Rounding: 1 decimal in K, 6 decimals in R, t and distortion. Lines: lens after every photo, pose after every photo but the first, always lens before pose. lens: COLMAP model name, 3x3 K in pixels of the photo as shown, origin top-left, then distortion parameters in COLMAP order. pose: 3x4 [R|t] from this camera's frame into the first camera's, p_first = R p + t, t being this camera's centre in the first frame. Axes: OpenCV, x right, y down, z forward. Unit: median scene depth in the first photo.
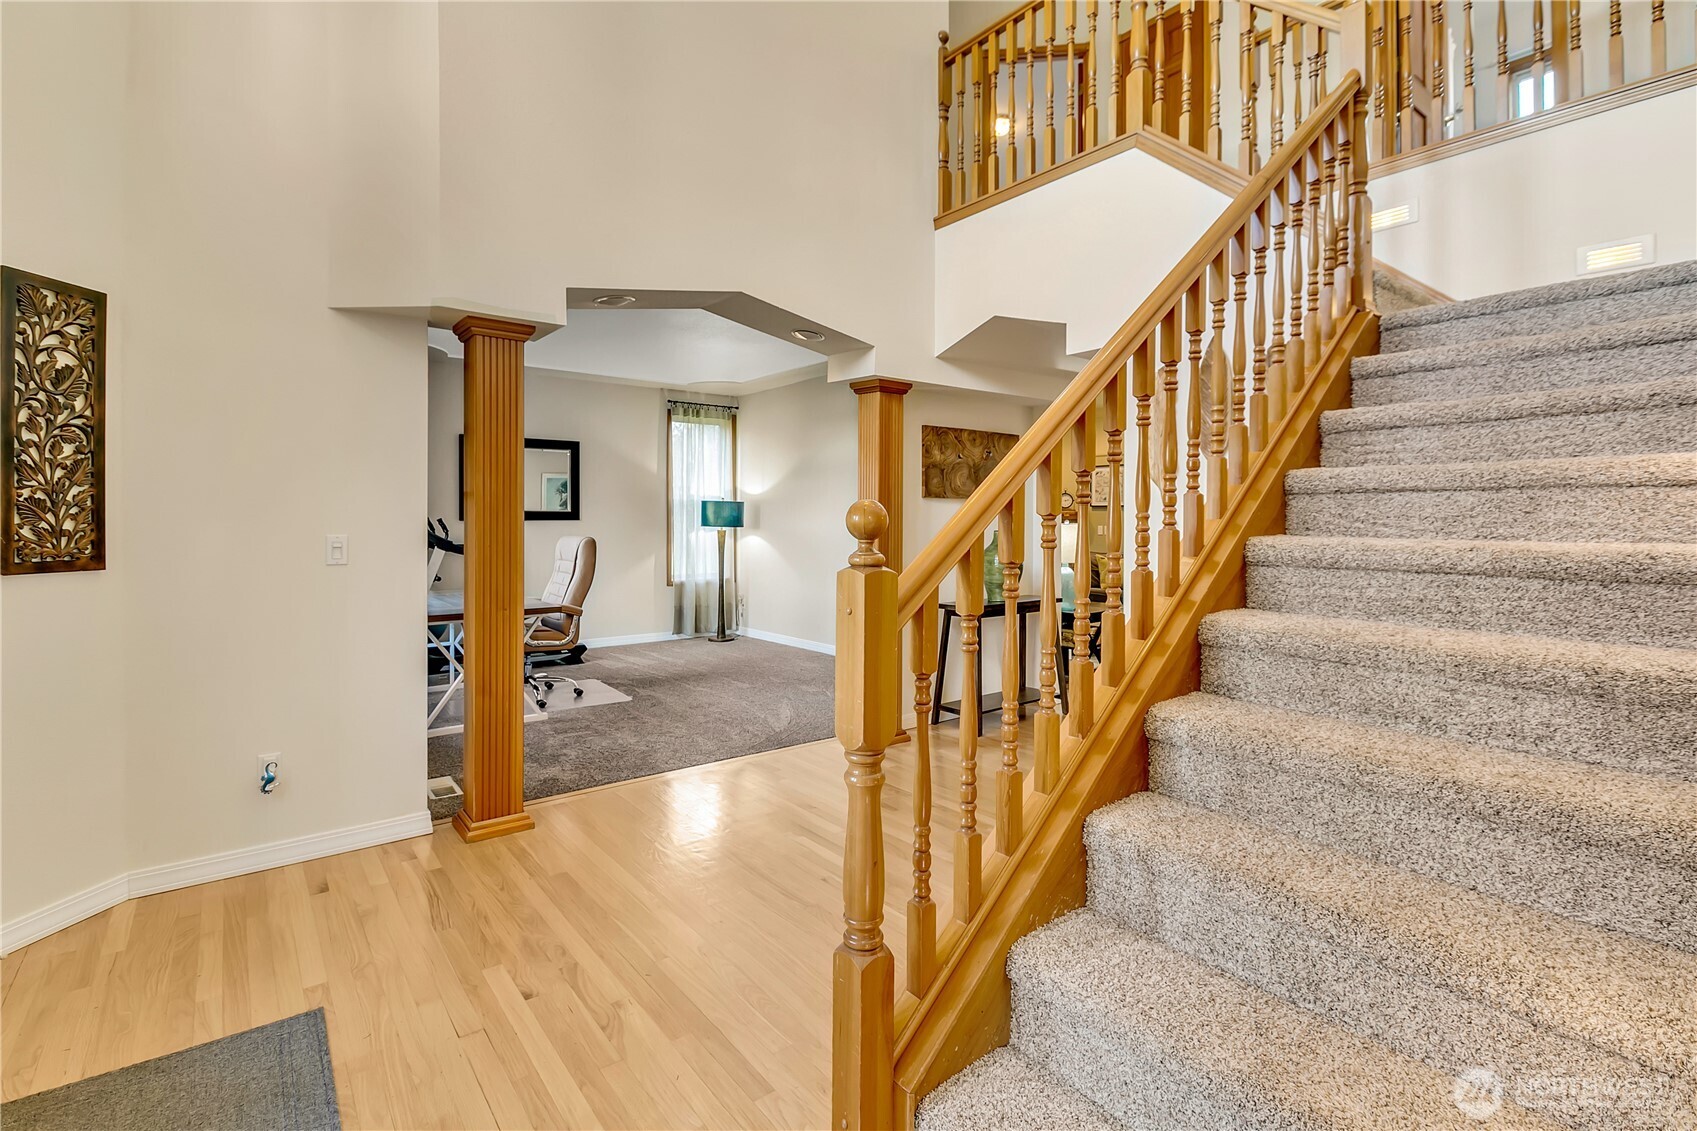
lens RADIAL K [[783.0, 0, 835.9], [0, 783.0, 522.0], [0, 0, 1]] dist [-0.007169, -0.002369]
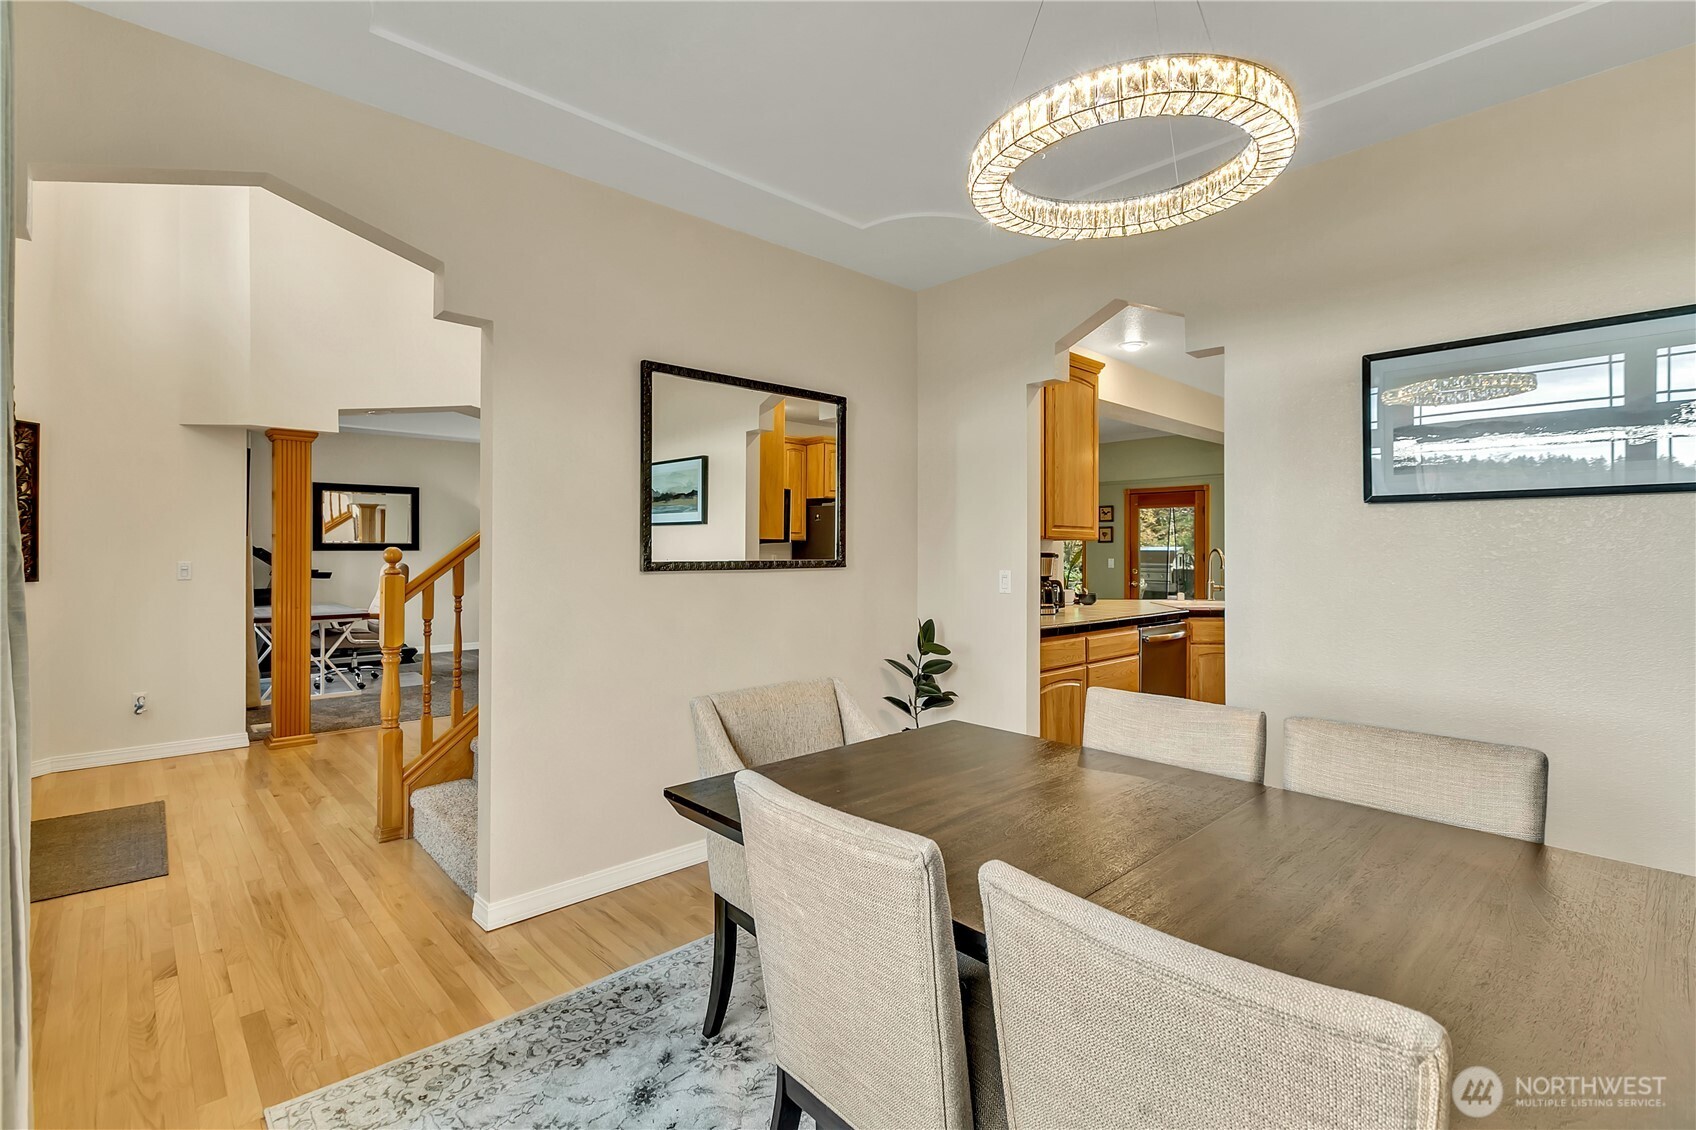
lens RADIAL K [[782.6, 0, 848.0], [0, 782.6, 551.1], [0, 0, 1]] dist [-0.007169, -0.002369]
pose [[0.995623, 0.003705, 0.093385, 0.604230], [-0.003730, 0.999993, 0.000102, -0.010453], [-0.093384, -0.000450, 0.995630, -0.769049]]
